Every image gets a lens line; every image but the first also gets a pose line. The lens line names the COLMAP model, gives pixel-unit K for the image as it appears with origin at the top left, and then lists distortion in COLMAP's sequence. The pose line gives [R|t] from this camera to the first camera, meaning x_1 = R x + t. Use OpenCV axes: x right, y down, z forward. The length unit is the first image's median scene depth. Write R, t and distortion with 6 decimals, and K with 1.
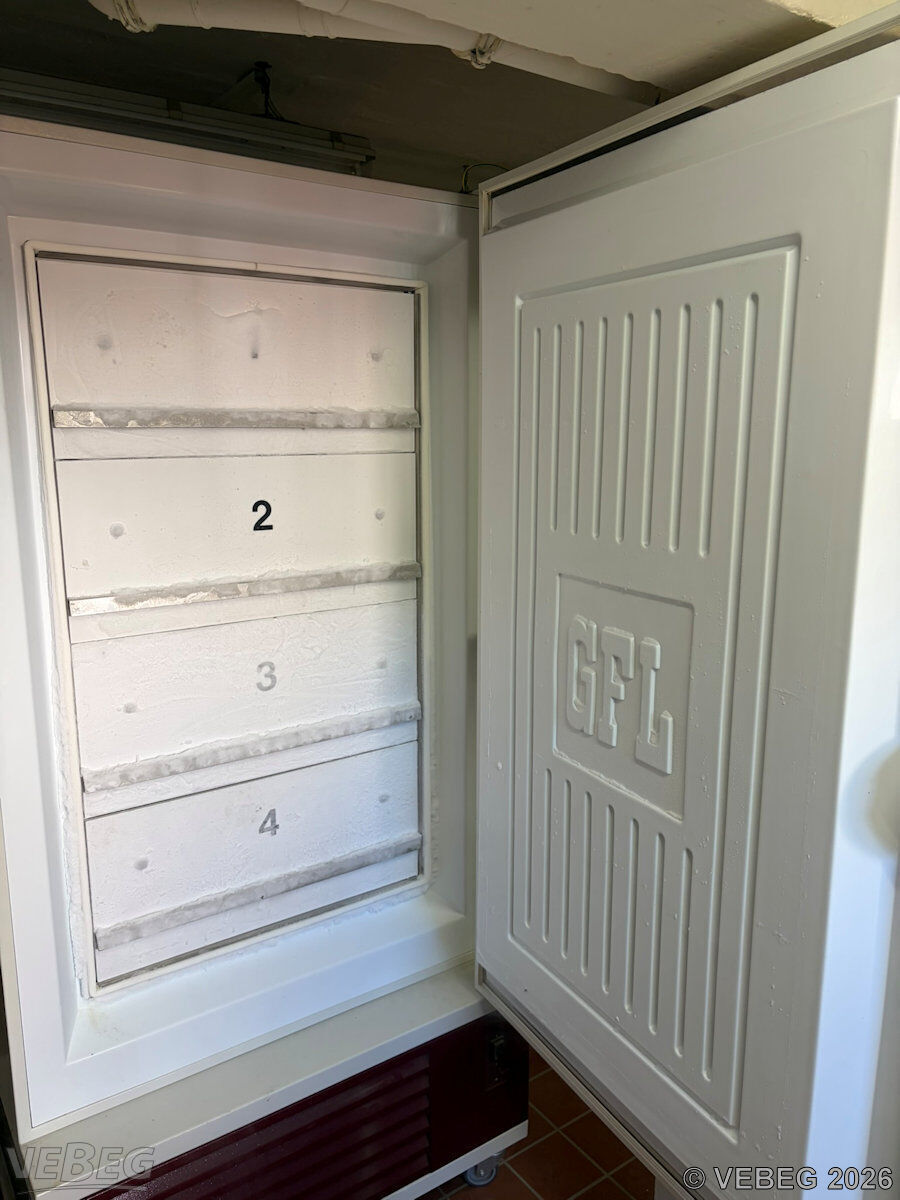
lens RADIAL K [[929.1, 0, 464.8], [0, 929.1, 598.0], [0, 0, 1]] dist [0.009767, -0.001022]
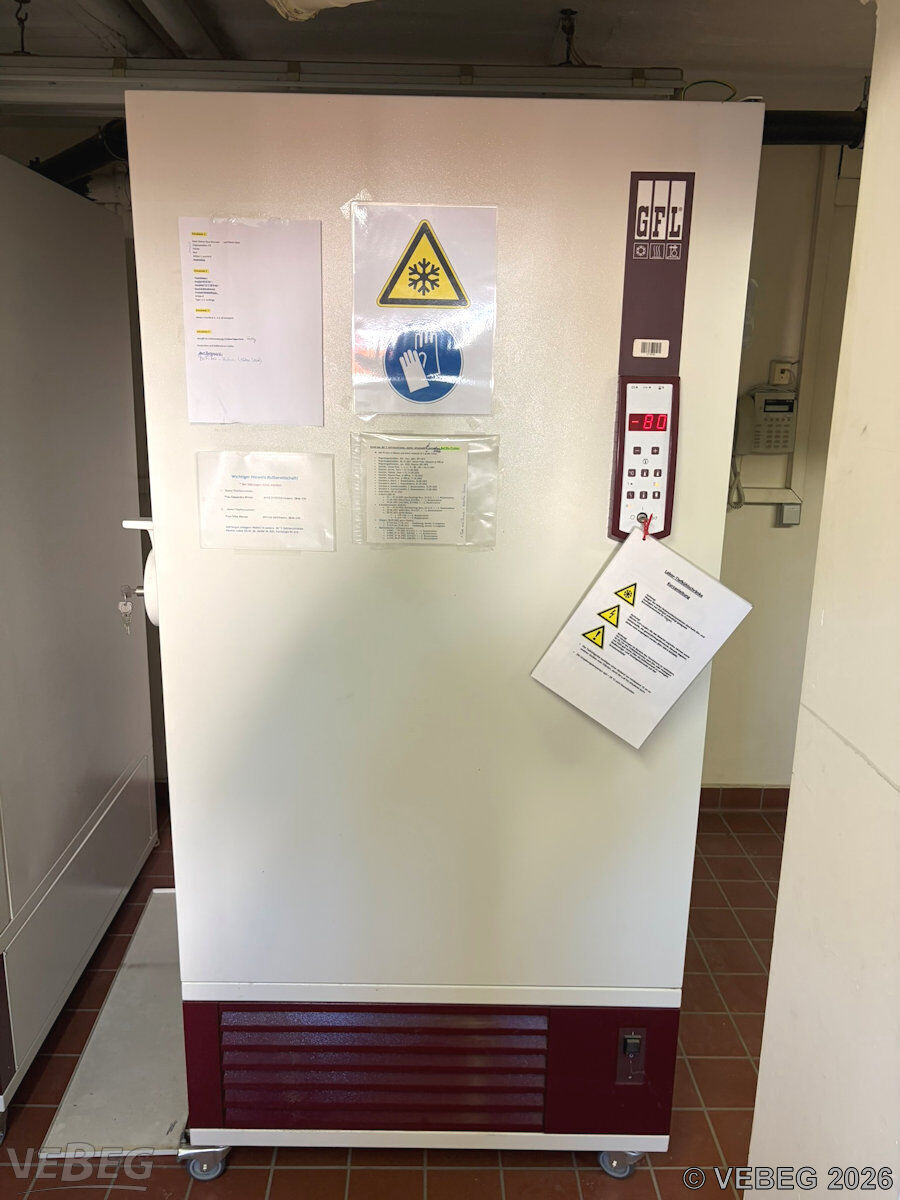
lens RADIAL K [[929.1, 0, 464.8], [0, 929.1, 598.0], [0, 0, 1]] dist [0.009767, -0.001022]
pose [[0.814841, 0.152602, -0.559238, 0.348510], [-0.125191, 0.988287, 0.087268, -0.027355], [0.566005, -0.001098, 0.824401, 0.118984]]
